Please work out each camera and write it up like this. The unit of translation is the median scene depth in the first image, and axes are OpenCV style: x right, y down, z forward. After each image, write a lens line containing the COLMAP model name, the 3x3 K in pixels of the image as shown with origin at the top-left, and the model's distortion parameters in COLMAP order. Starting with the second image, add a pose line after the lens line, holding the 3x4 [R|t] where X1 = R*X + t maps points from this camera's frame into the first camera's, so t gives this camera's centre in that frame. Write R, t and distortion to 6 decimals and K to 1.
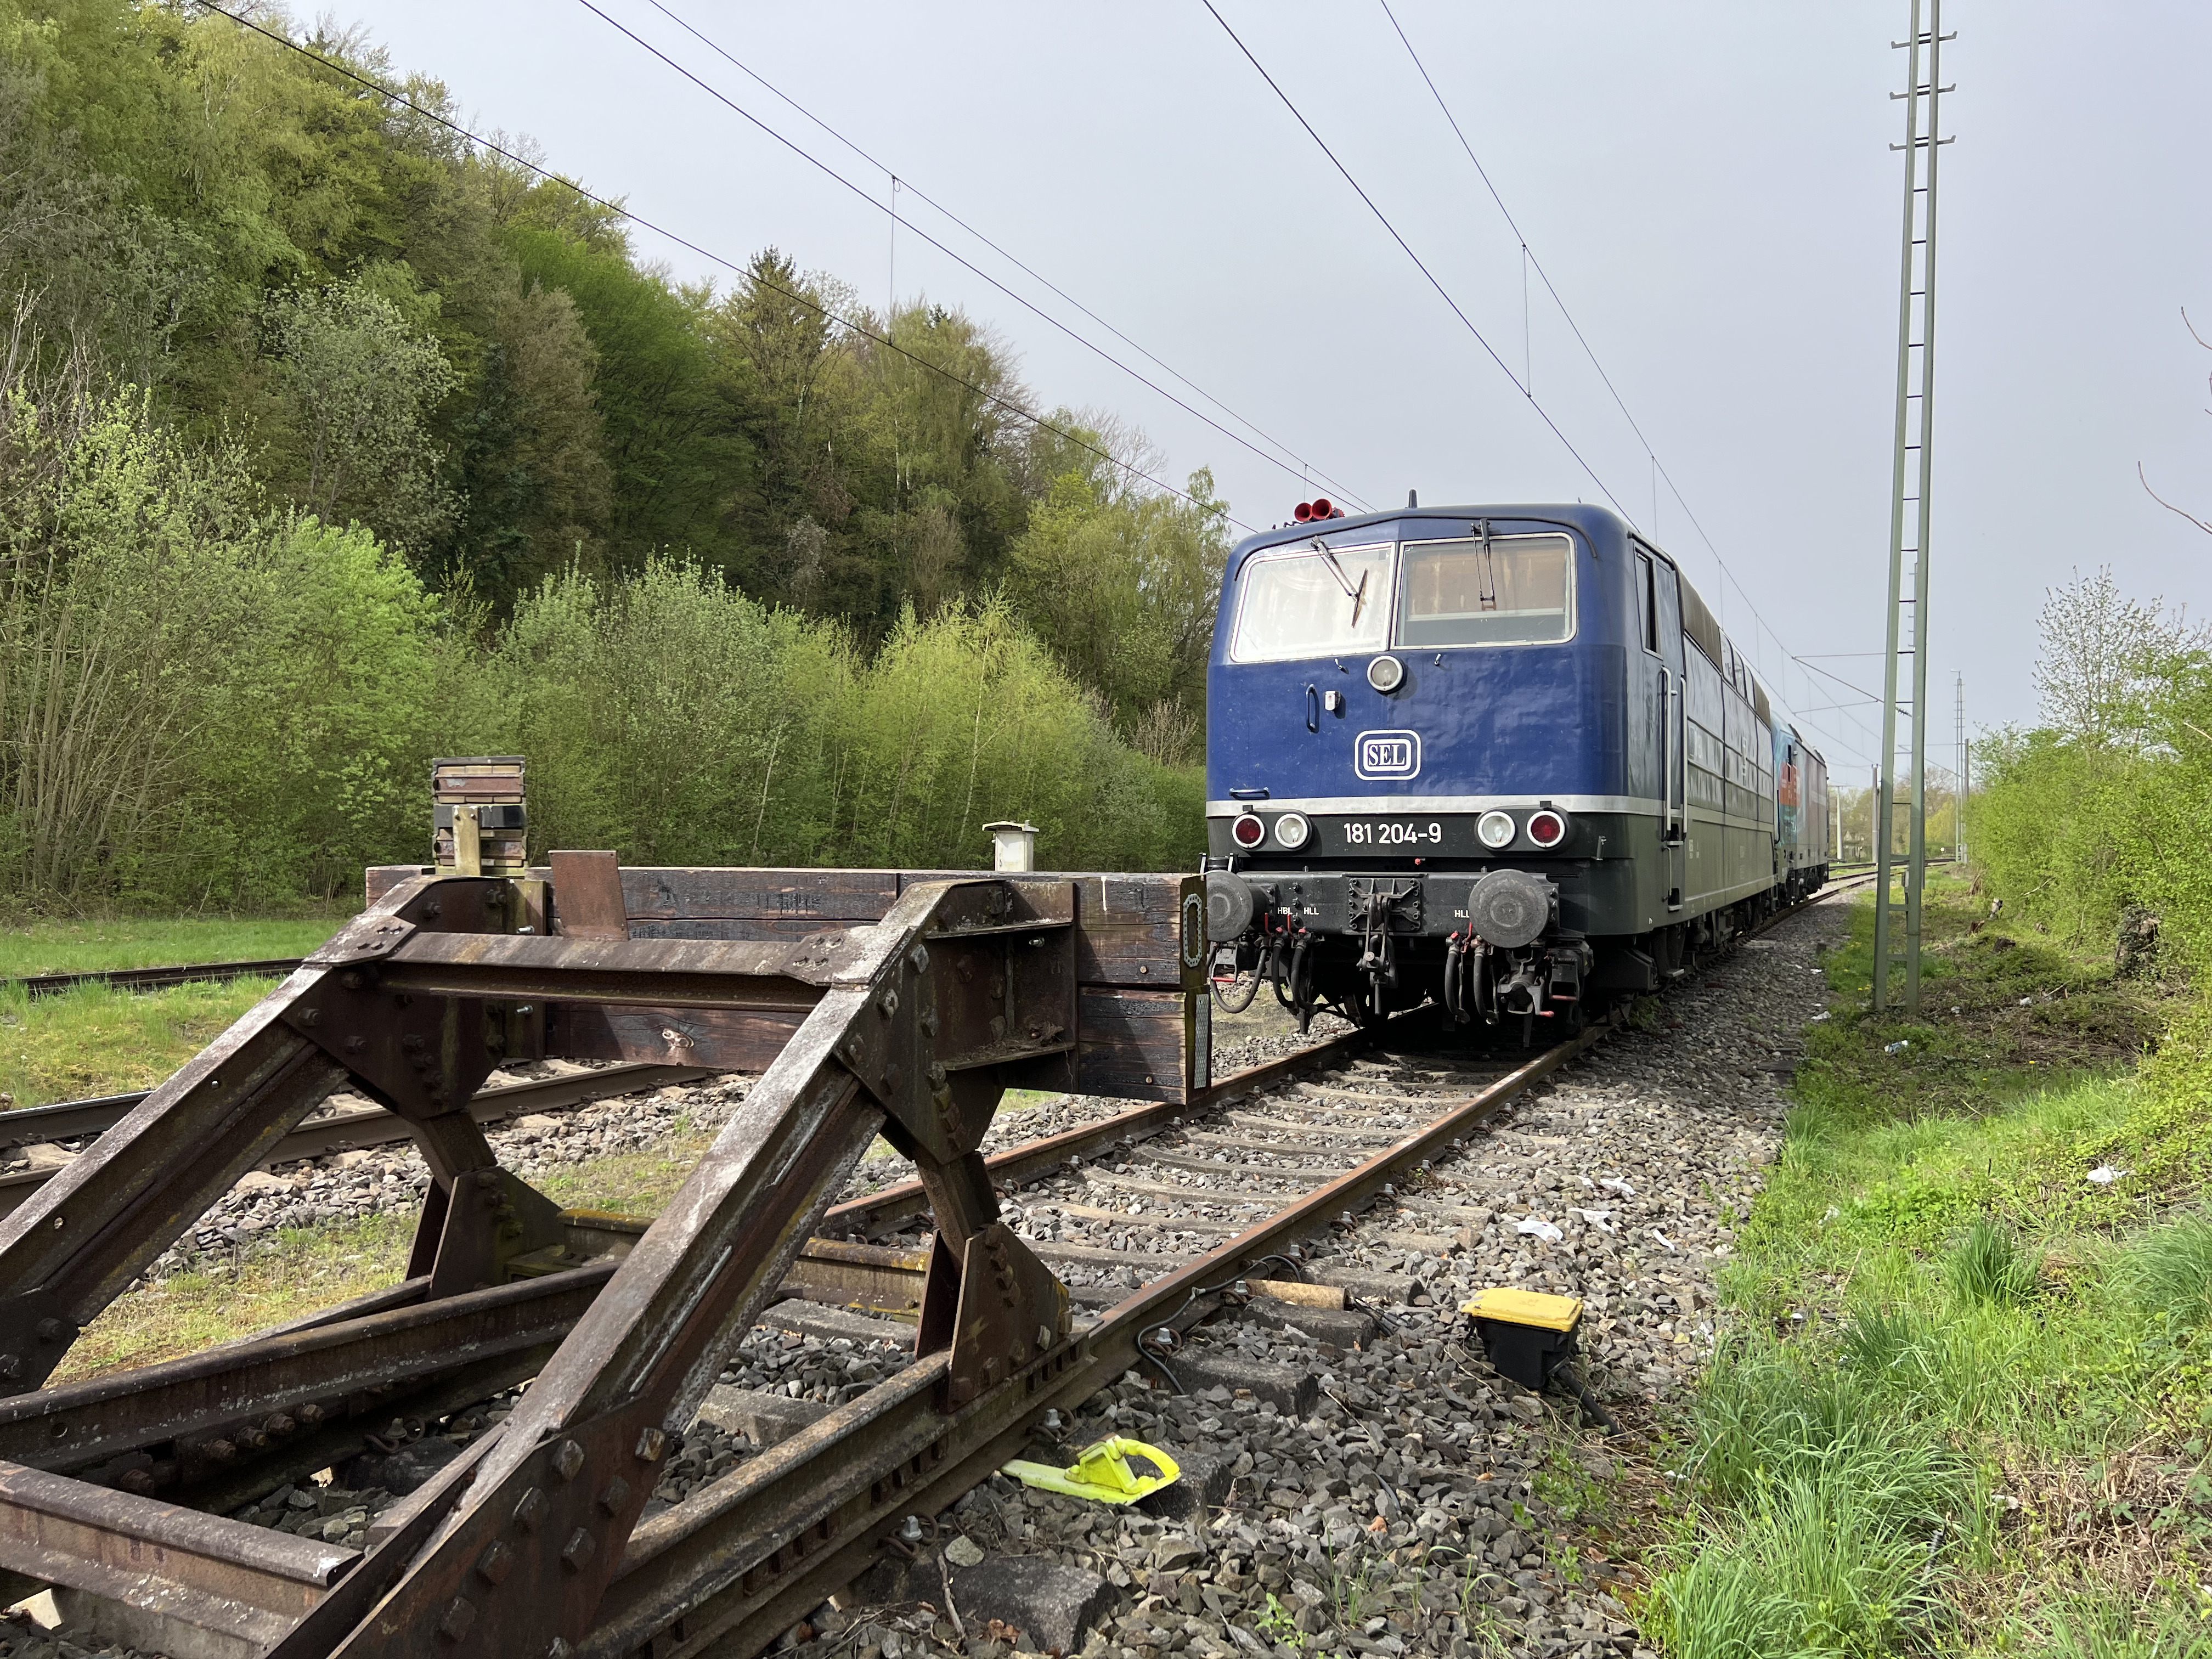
lens RADIAL K [[1668.1, 0, 1085.6], [0, 1668.1, 841.0], [0, 0, 1]] dist [0.056627, -0.062535]
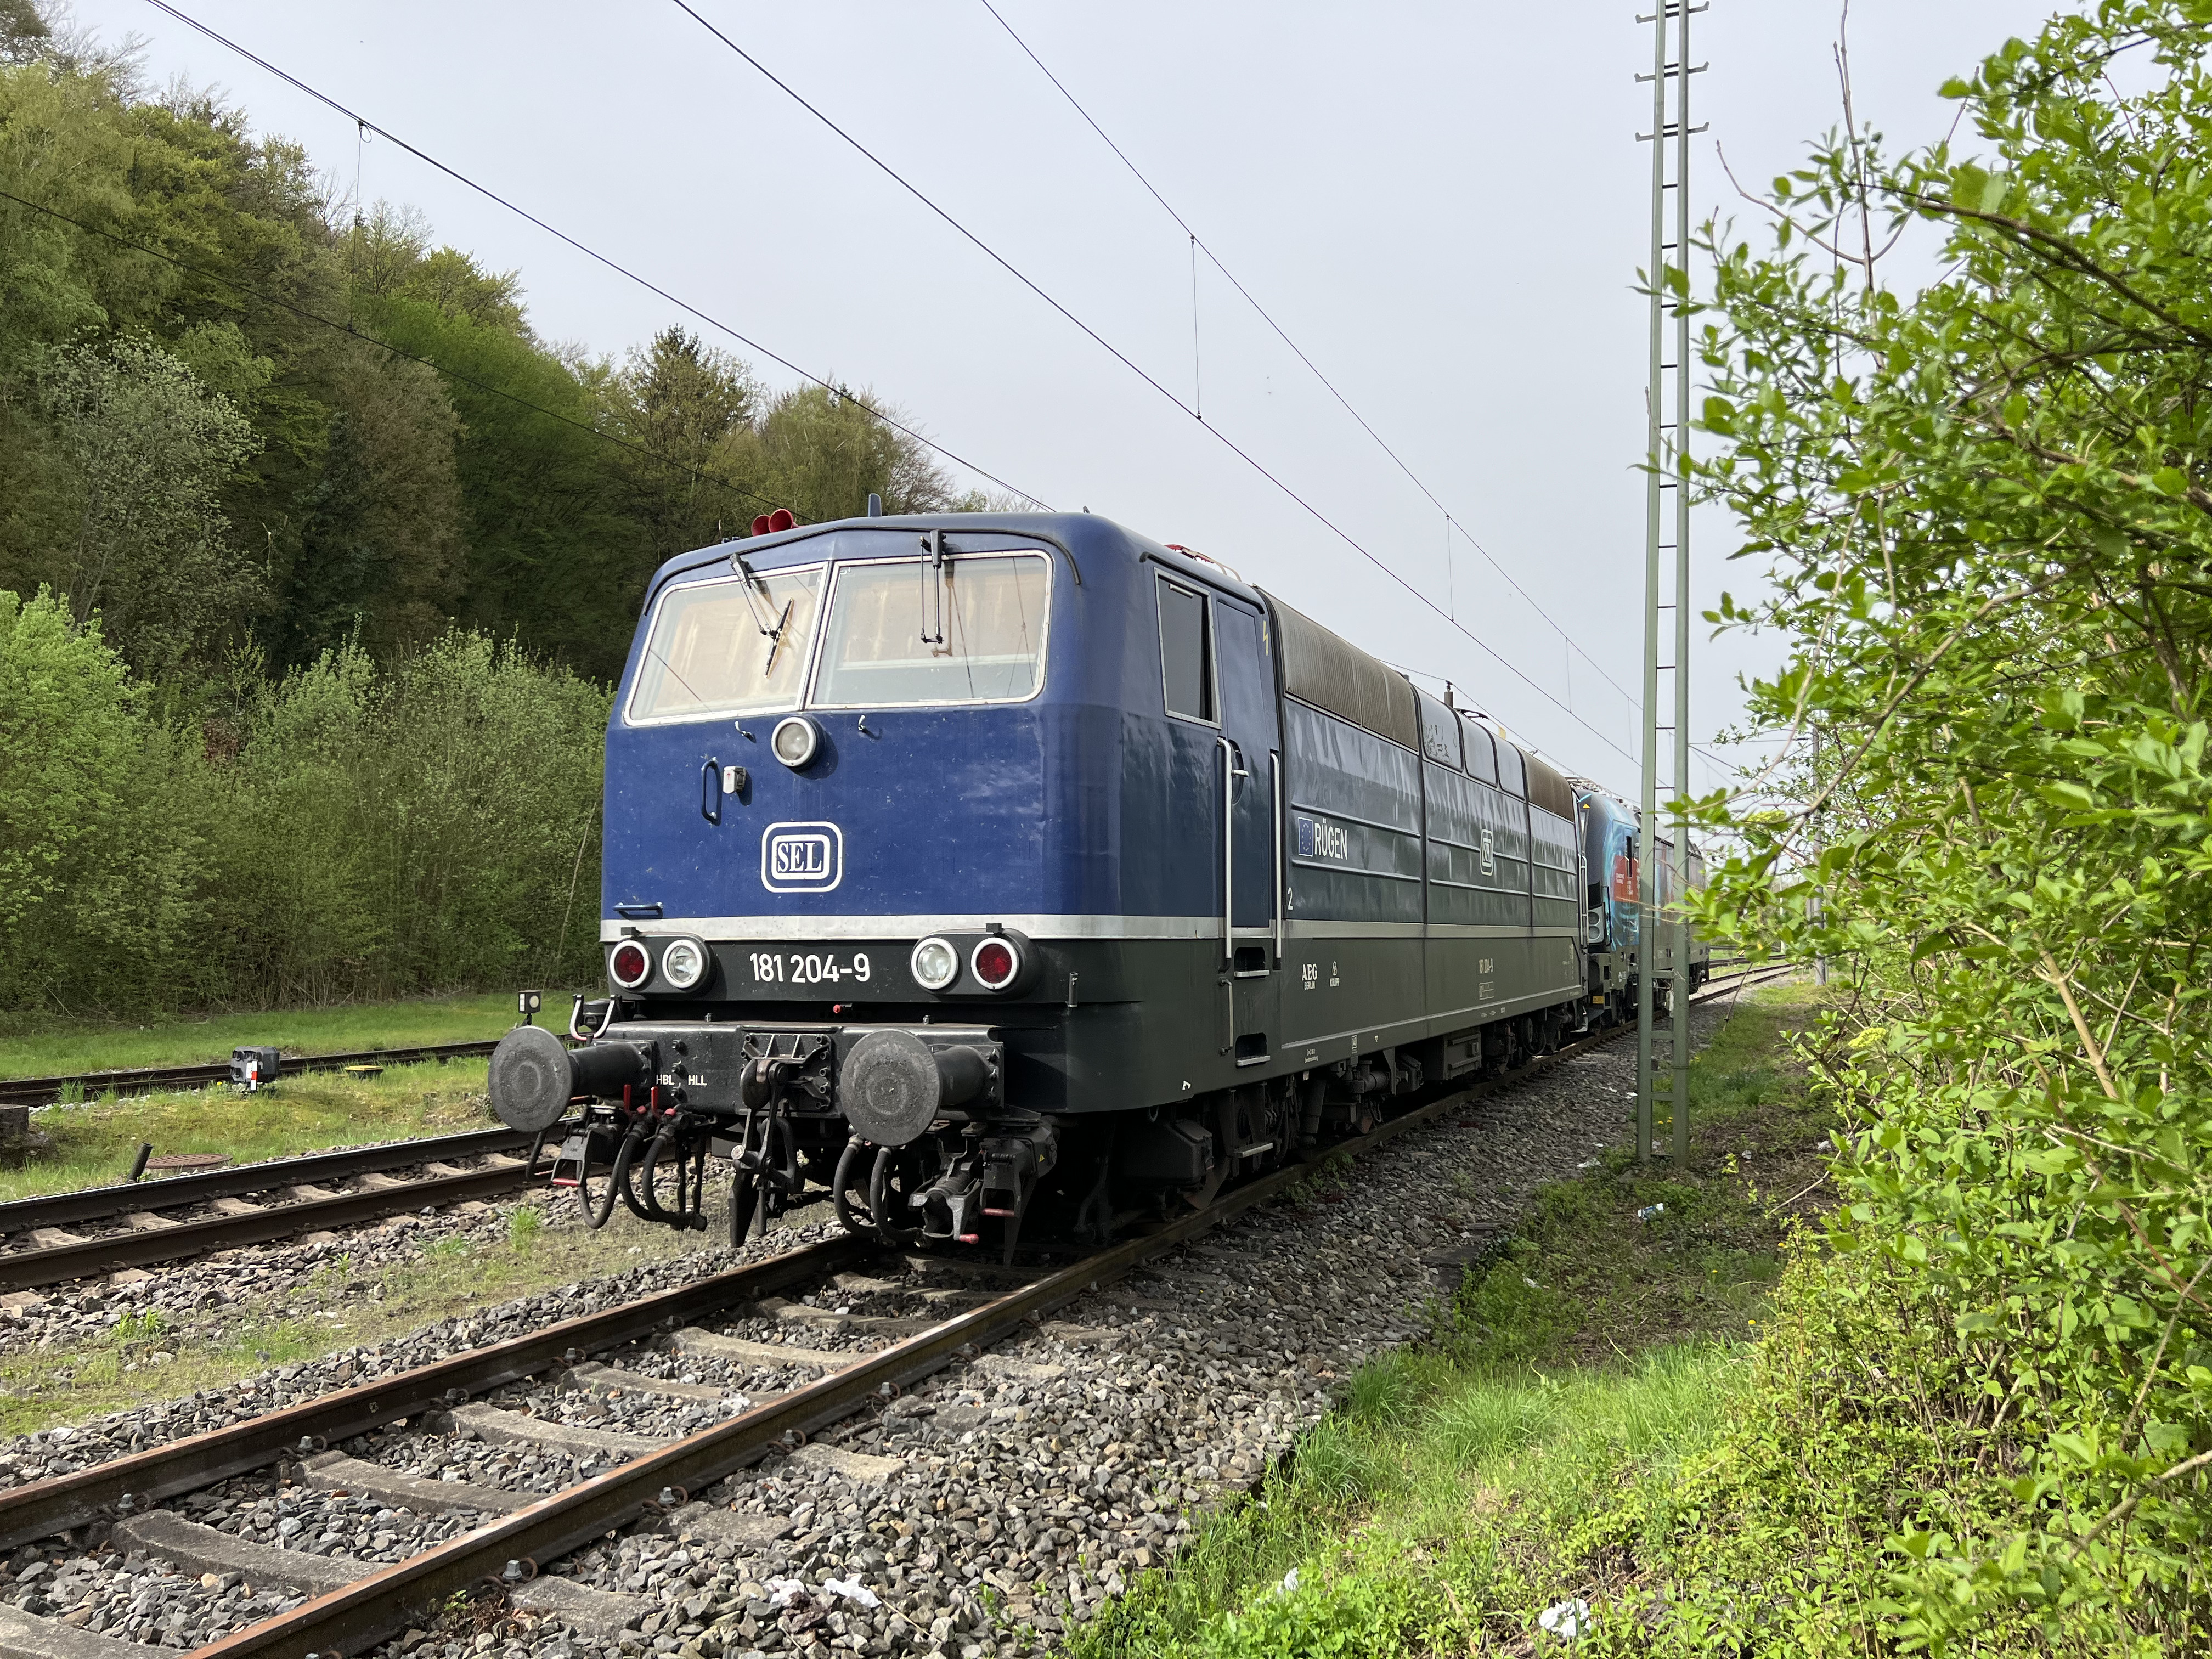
lens RADIAL K [[1664.1, 0, 1117.8], [0, 1664.1, 840.0], [0, 0, 1]] dist [0.081101, -0.099316]
pose [[0.999164, -0.000510, 0.040884, 0.278302], [0.002691, 0.998575, -0.053300, -0.020102], [-0.040799, 0.053365, 0.997741, 0.280455]]
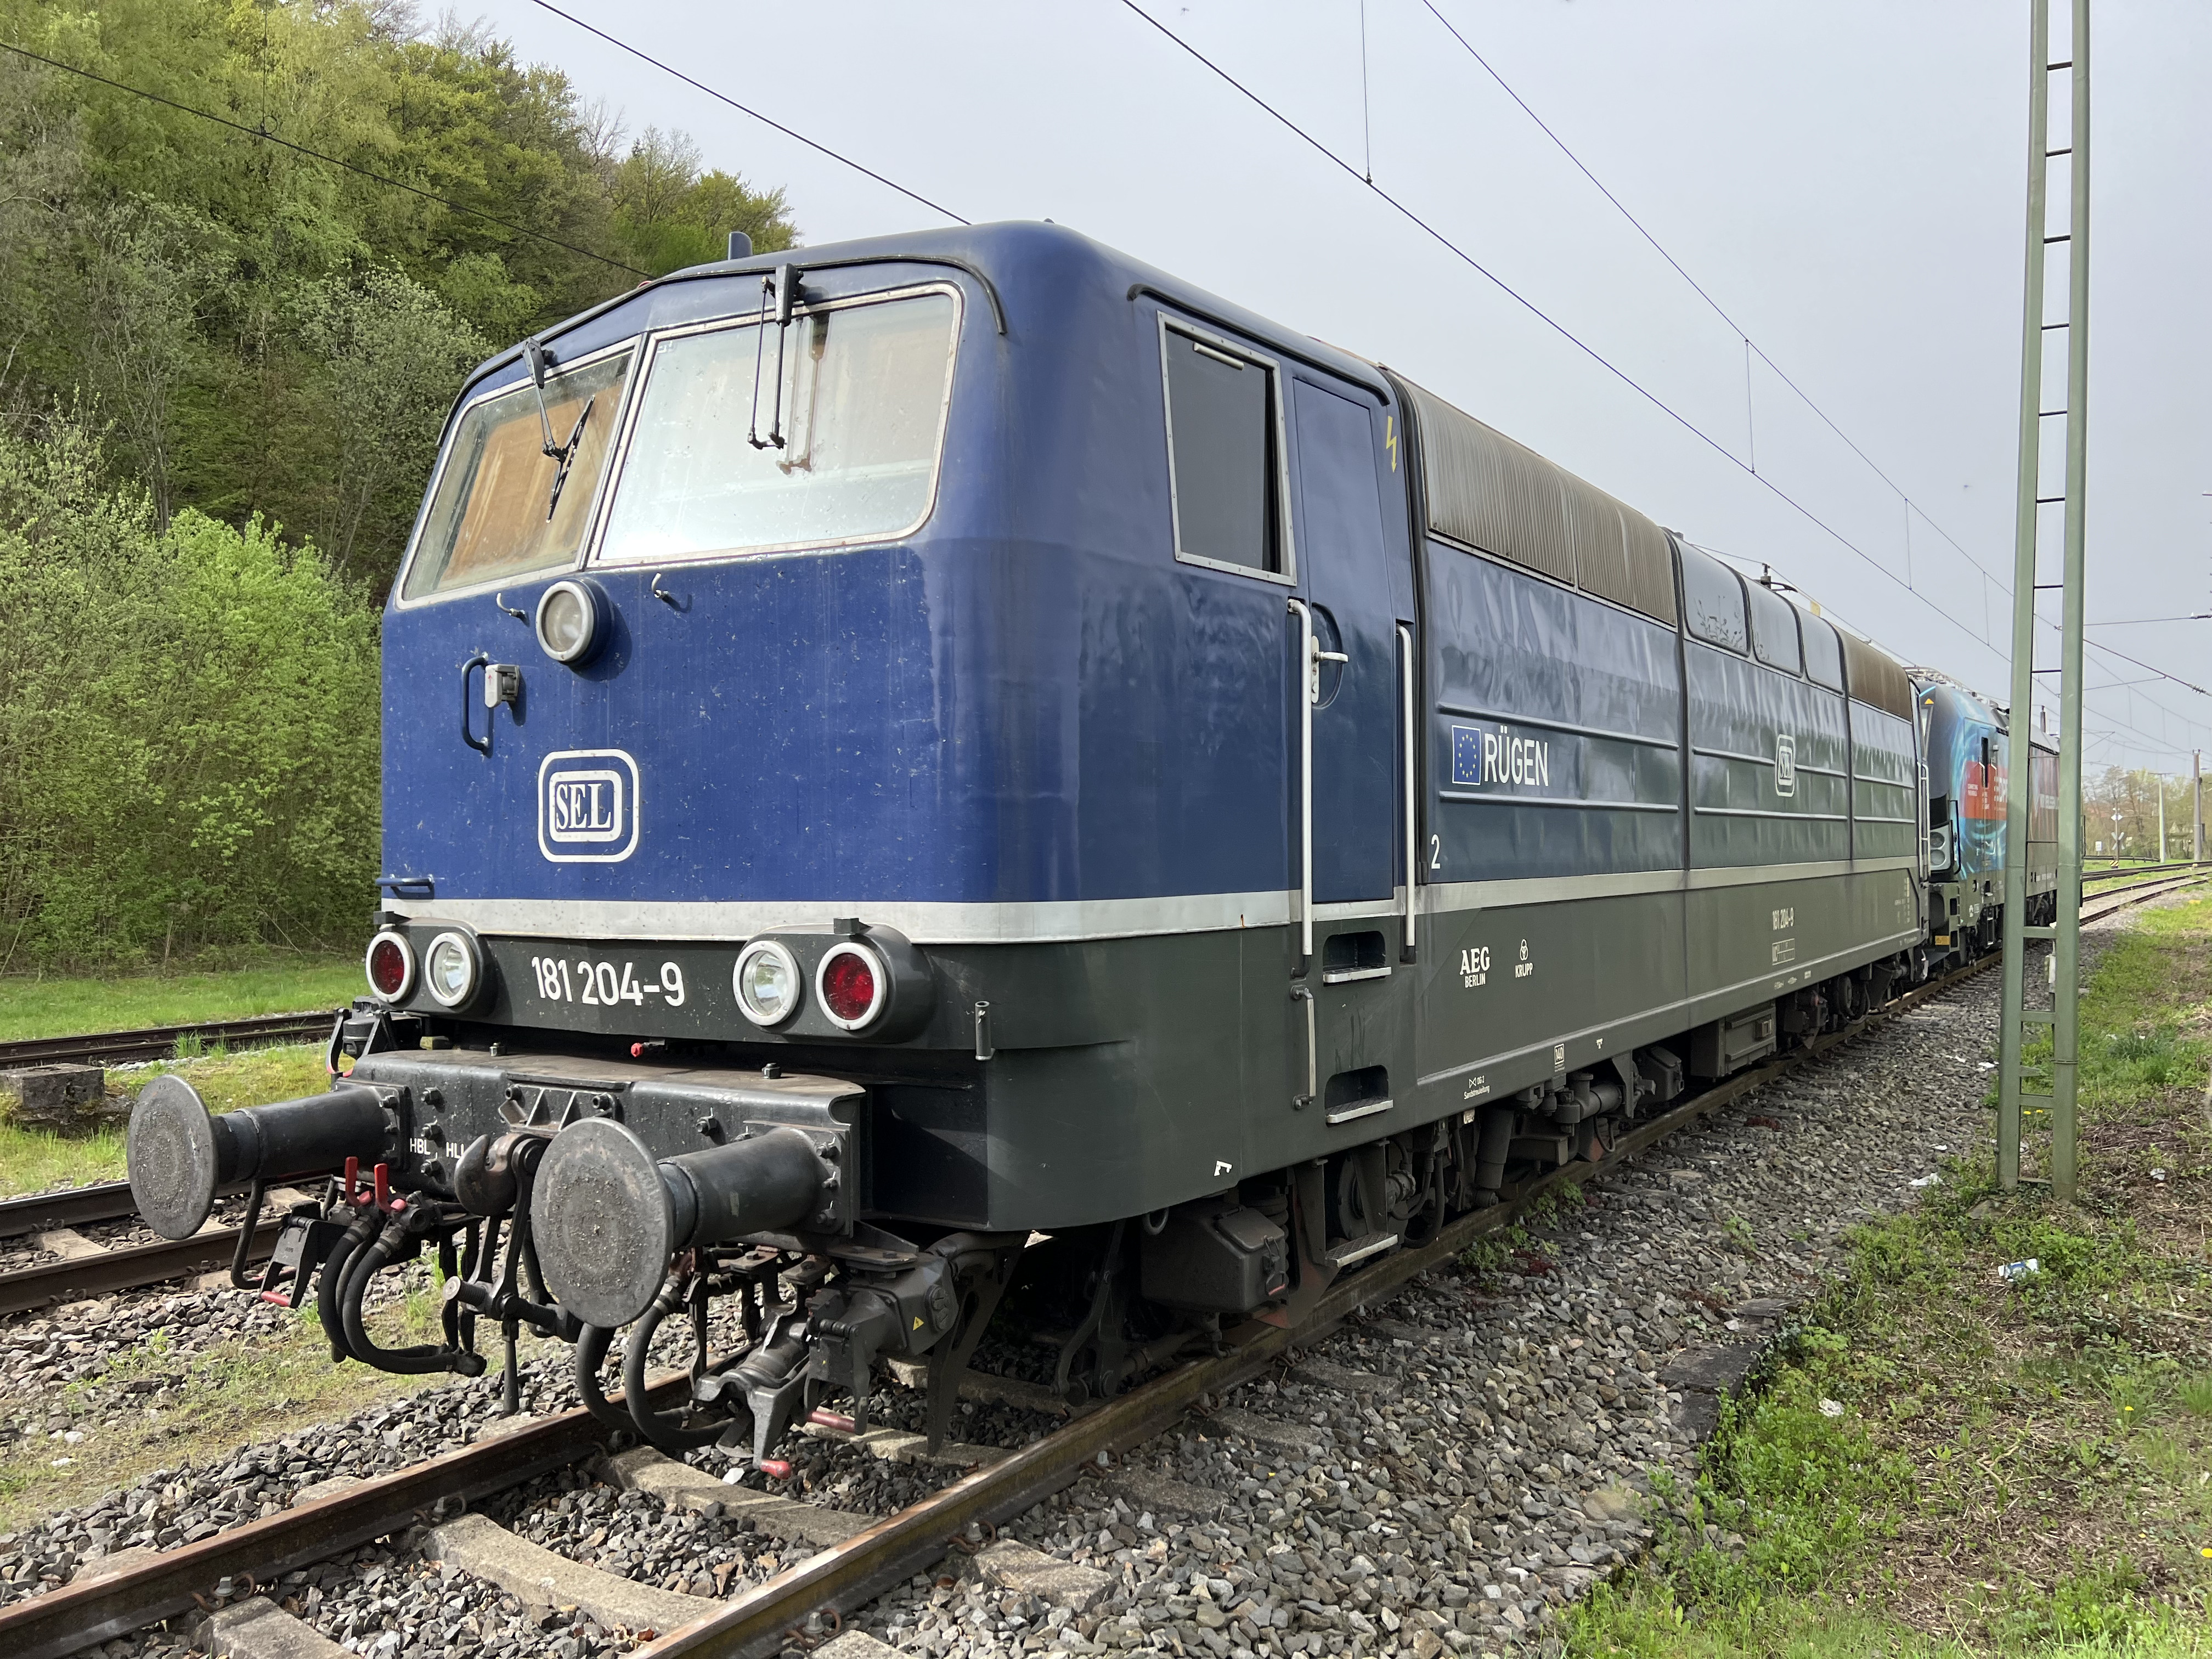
lens RADIAL K [[1673.4, 0, 1116.6], [0, 1673.4, 843.3], [0, 0, 1]] dist [0.046941, -0.049399]
pose [[0.990729, -0.010948, -0.135412, 0.371179], [0.011015, 0.999939, -0.000249, -0.038933], [0.135406, -0.001245, 0.990789, 0.559708]]
